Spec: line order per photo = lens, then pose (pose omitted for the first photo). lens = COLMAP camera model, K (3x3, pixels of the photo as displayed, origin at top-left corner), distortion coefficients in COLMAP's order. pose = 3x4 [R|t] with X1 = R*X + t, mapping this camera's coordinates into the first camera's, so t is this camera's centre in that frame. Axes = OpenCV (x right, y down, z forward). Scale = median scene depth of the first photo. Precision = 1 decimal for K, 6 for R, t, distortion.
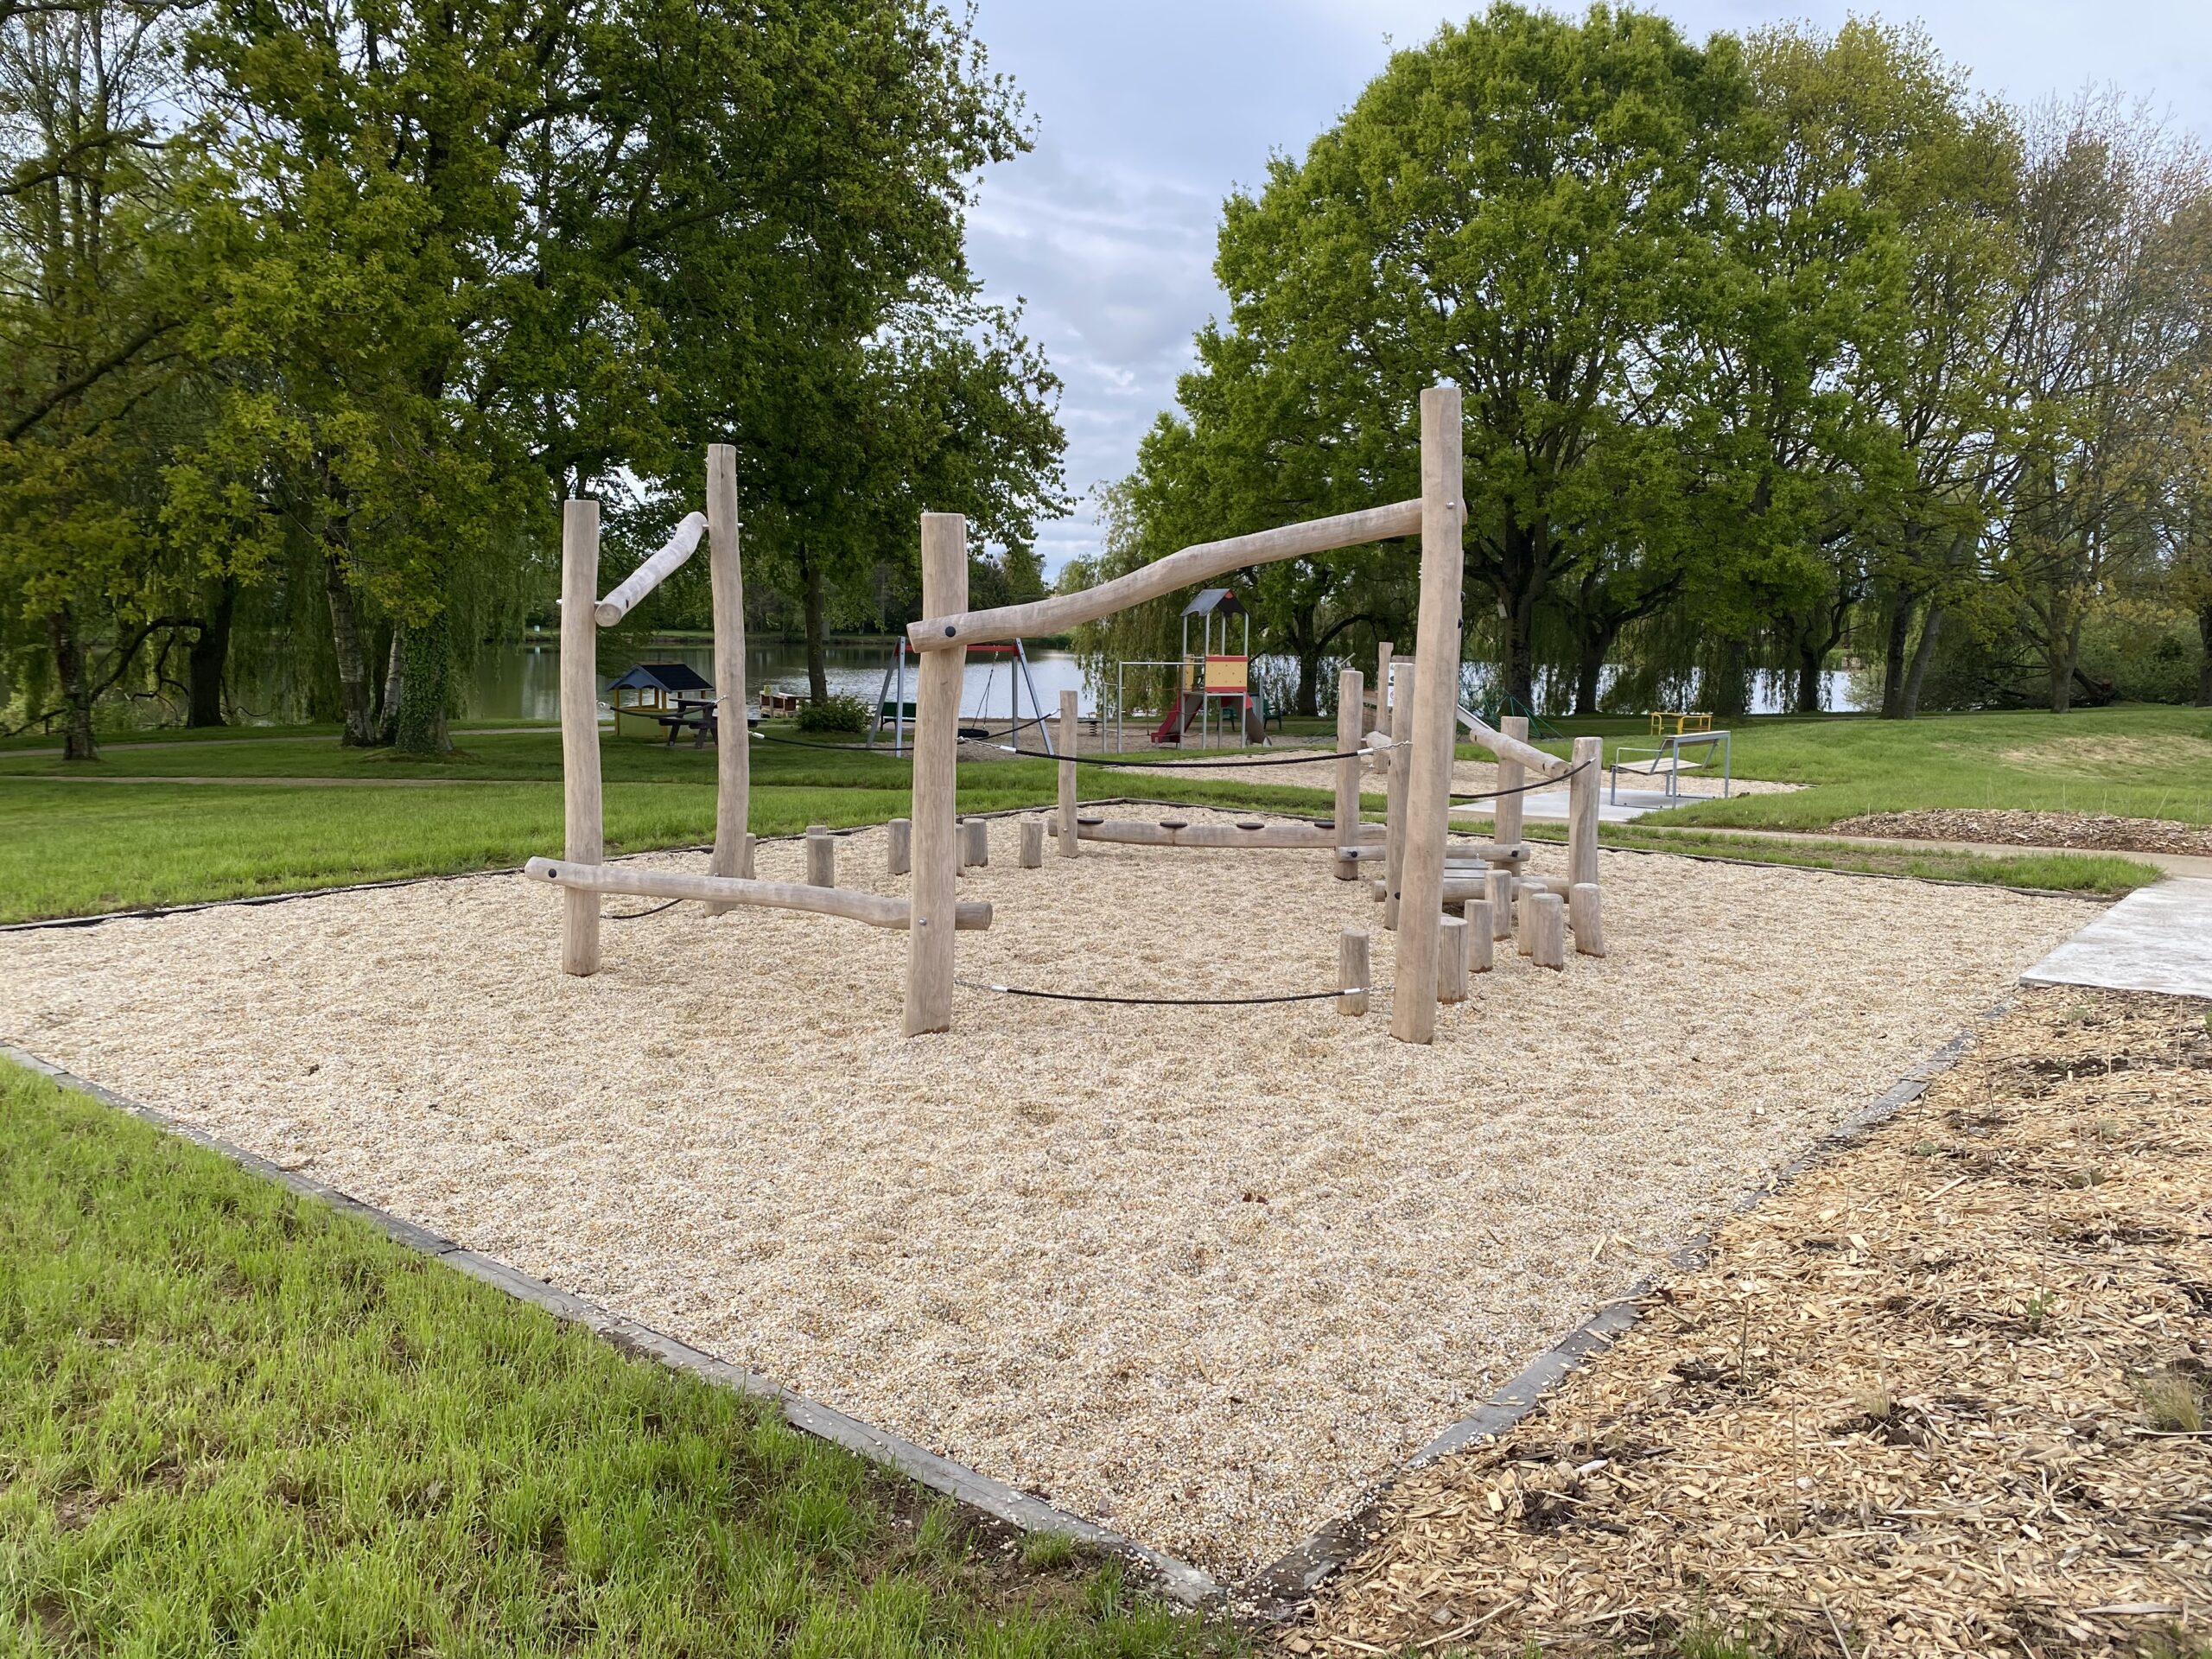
lens RADIAL K [[1660.2, 0, 1103.1], [0, 1660.2, 827.8], [0, 0, 1]] dist [0.003956, -0.004282]
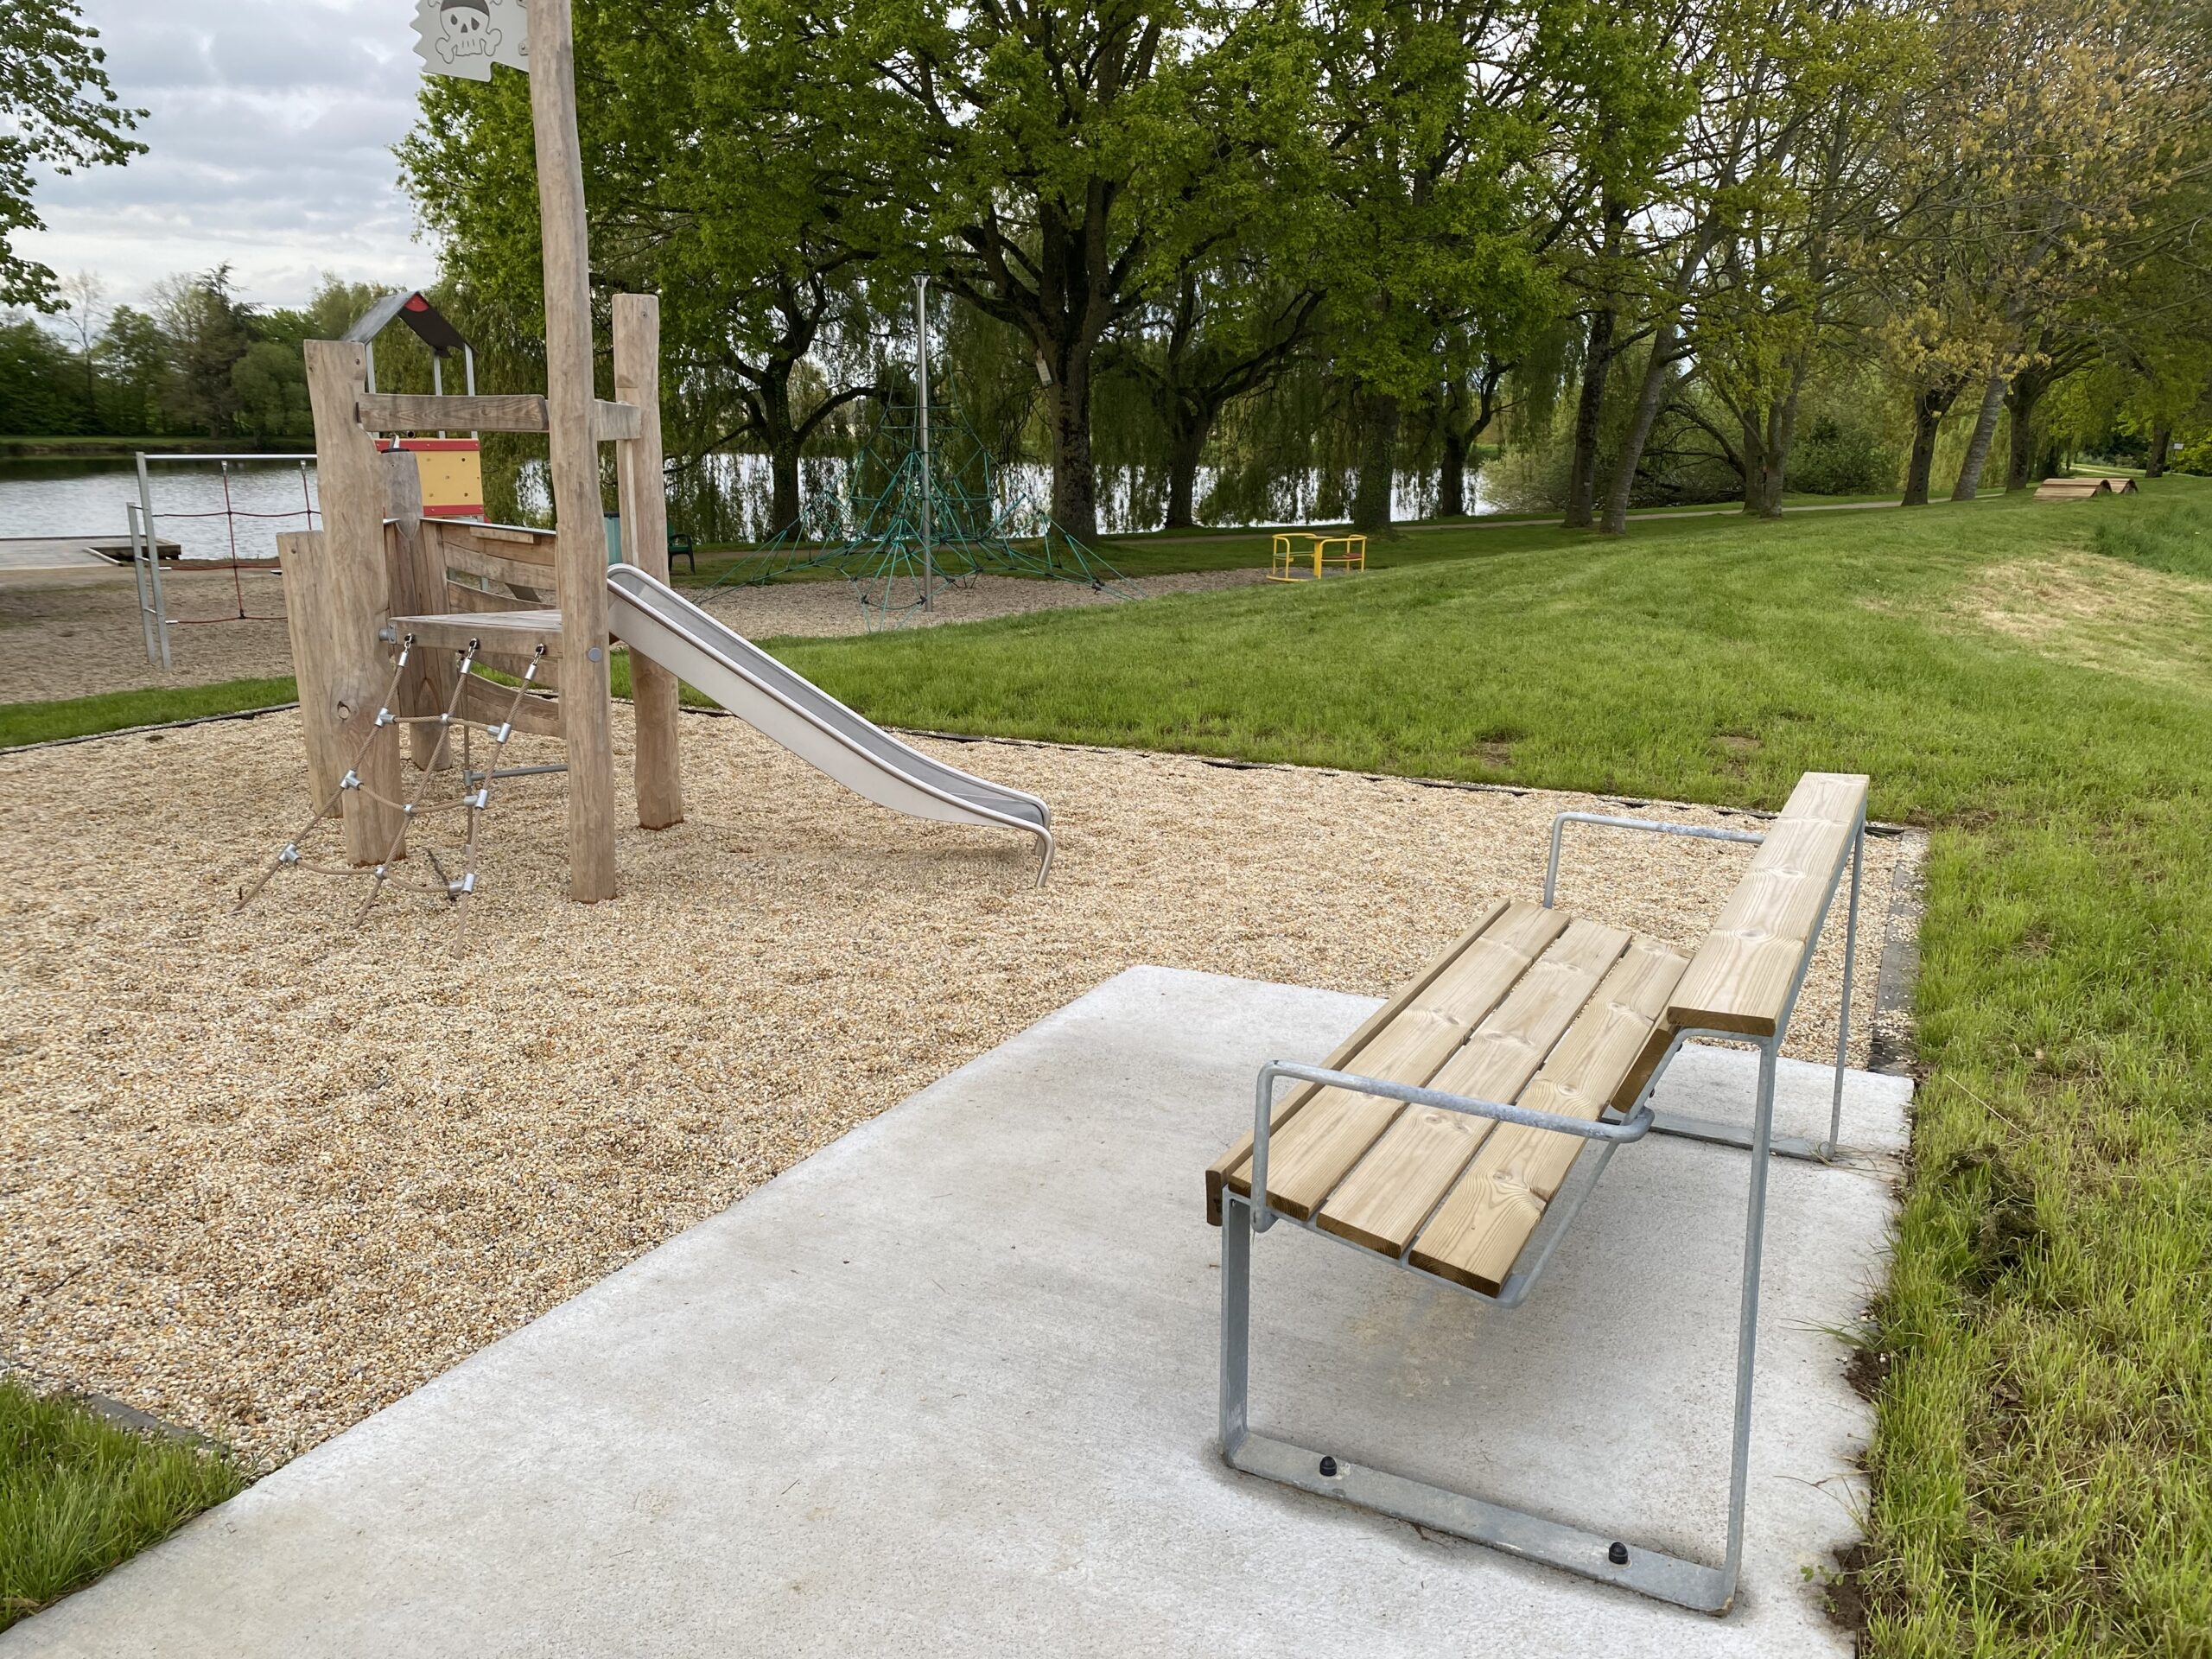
lens RADIAL K [[1660.2, 0, 1104.5], [0, 1660.2, 832.5], [0, 0, 1]] dist [0.003956, -0.004282]
pose [[0.972450, -0.066848, 0.223323, 0.074744], [0.040796, 0.992020, 0.119302, -0.020930], [-0.229516, -0.106905, 0.967416, 0.248343]]
